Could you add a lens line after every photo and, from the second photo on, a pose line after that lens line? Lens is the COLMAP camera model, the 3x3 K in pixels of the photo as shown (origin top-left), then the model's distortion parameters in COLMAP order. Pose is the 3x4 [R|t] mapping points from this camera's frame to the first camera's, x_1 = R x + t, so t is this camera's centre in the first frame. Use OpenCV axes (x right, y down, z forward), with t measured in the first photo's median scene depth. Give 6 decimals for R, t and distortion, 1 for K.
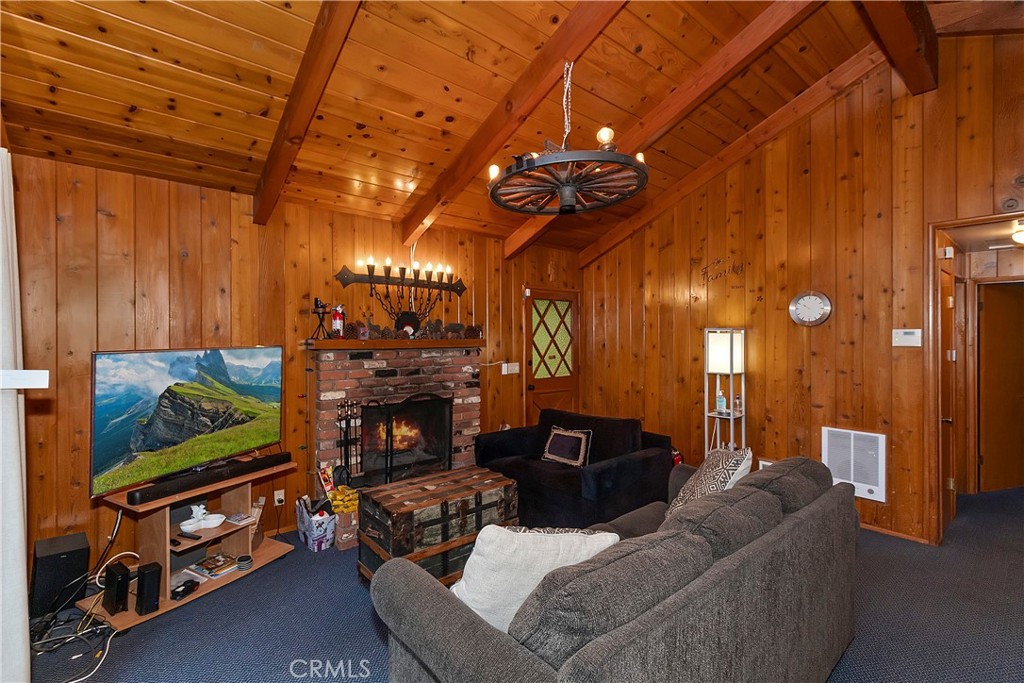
lens RADIAL K [[461.4, 0, 509.3], [0, 461.4, 336.9], [0, 0, 1]] dist [-0.000755, 0.000061]
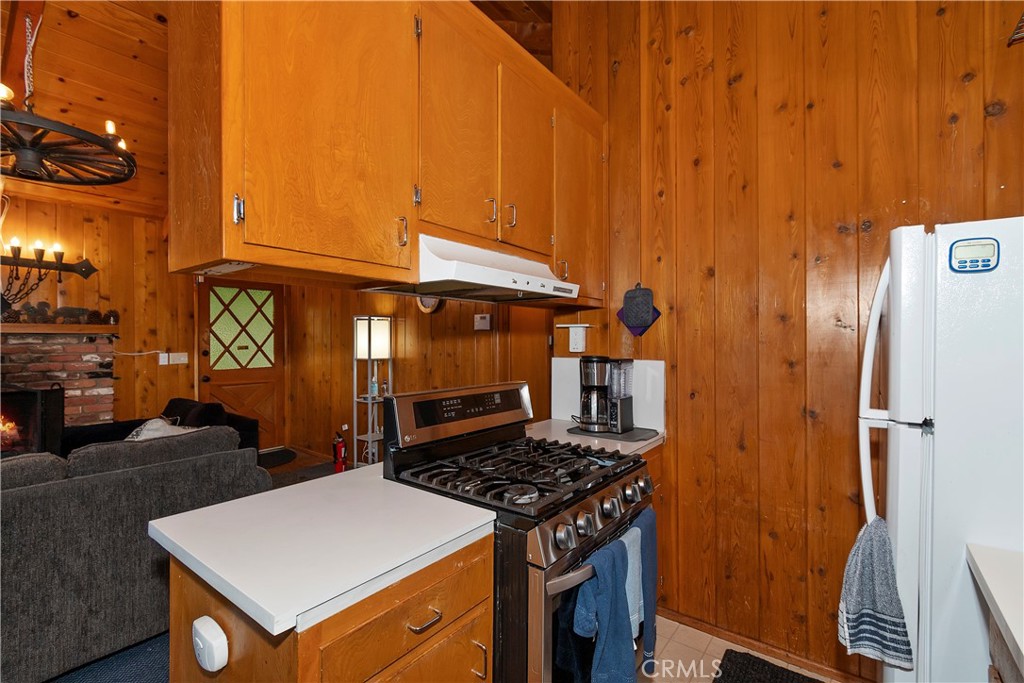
lens RADIAL K [[463.5, 0, 512.0], [0, 463.5, 341.5], [0, 0, 1]] dist [-0.000294, -0.000725]
pose [[0.977067, -0.000076, 0.212930, 0.548322], [-0.000723, 0.999993, 0.003677, 0.034504], [-0.212929, -0.003747, 0.977060, -0.075914]]
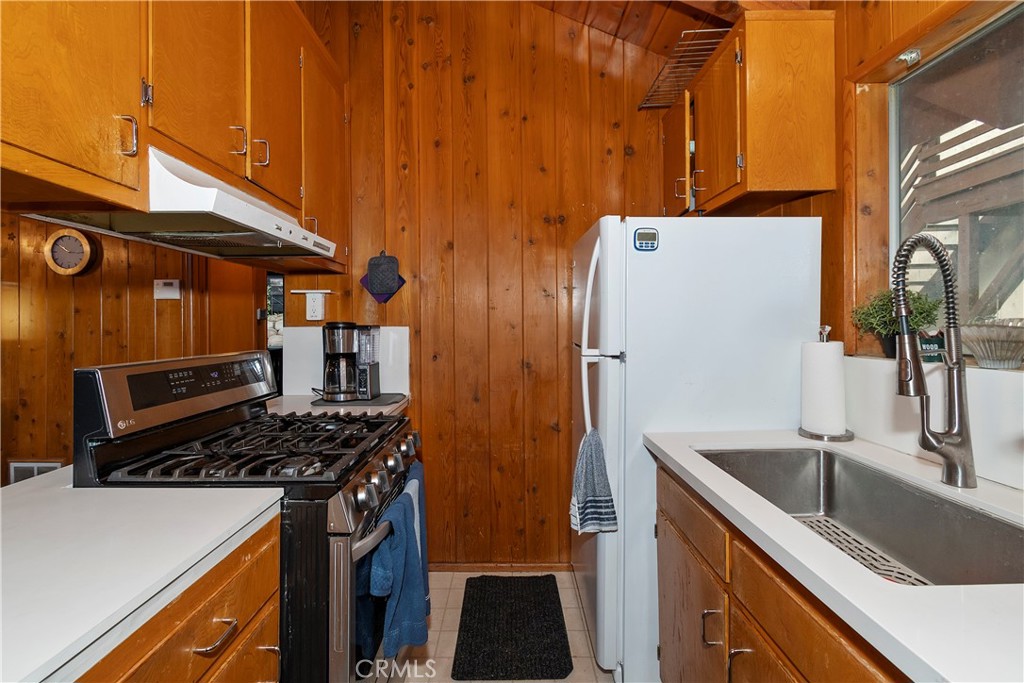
lens RADIAL K [[455.5, 0, 506.5], [0, 455.5, 323.2], [0, 0, 1]] dist [0.001207, 0.000026]
pose [[0.653566, -0.005262, 0.756852, 0.495401], [0.006032, 0.999980, 0.001744, 0.053801], [-0.756846, 0.003426, 0.653585, -0.042079]]
